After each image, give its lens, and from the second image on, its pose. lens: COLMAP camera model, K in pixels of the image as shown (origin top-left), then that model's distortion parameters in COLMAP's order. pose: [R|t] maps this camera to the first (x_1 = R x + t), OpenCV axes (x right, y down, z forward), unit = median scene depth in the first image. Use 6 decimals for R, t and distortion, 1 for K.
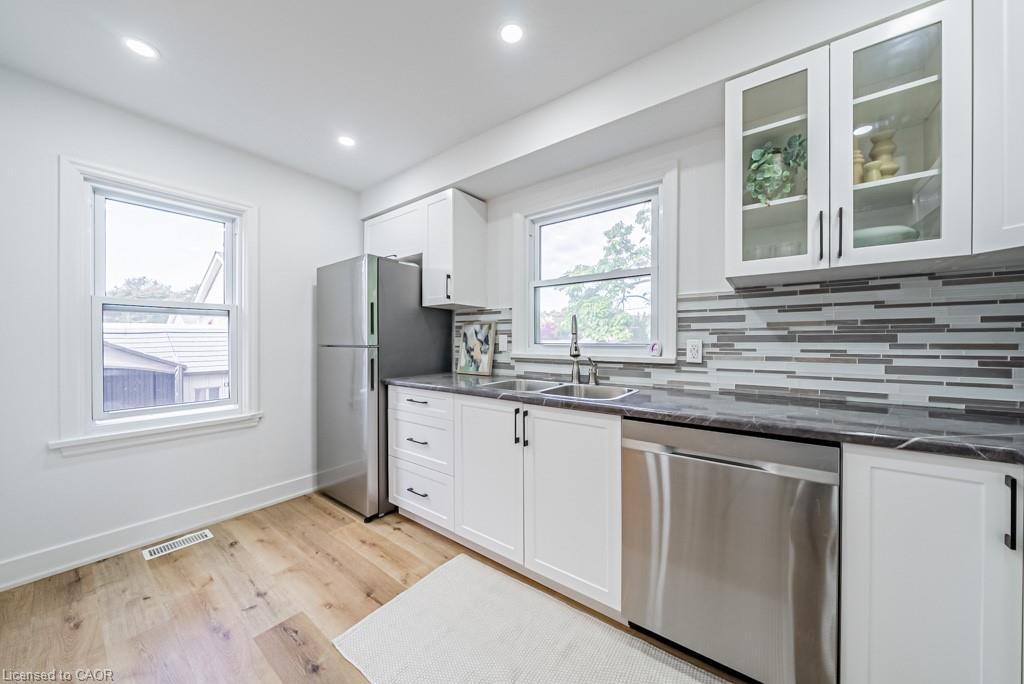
lens RADIAL K [[349.9, 0, 504.9], [0, 349.9, 343.0], [0, 0, 1]] dist [-0.007386, 0.000231]
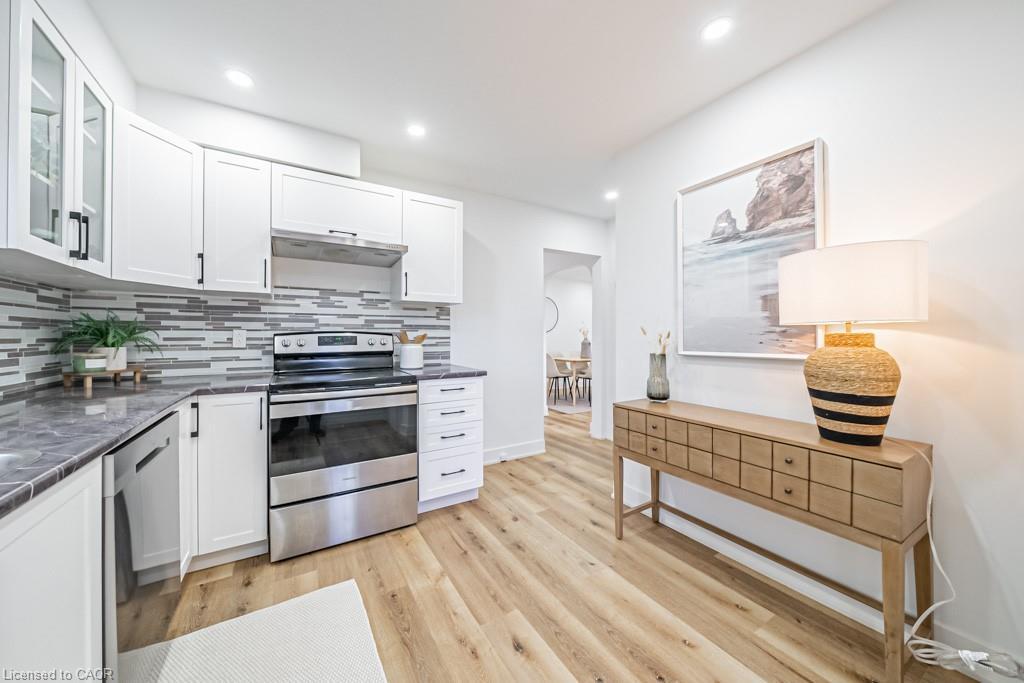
lens RADIAL K [[349.9, 0, 484.6], [0, 349.9, 335.9], [0, 0, 1]] dist [-0.007386, 0.000231]
pose [[-0.915769, 0.001084, 0.401704, -0.460763], [0.002553, 0.999992, 0.003123, -0.005048], [-0.401697, 0.003886, -0.915764, 1.071929]]
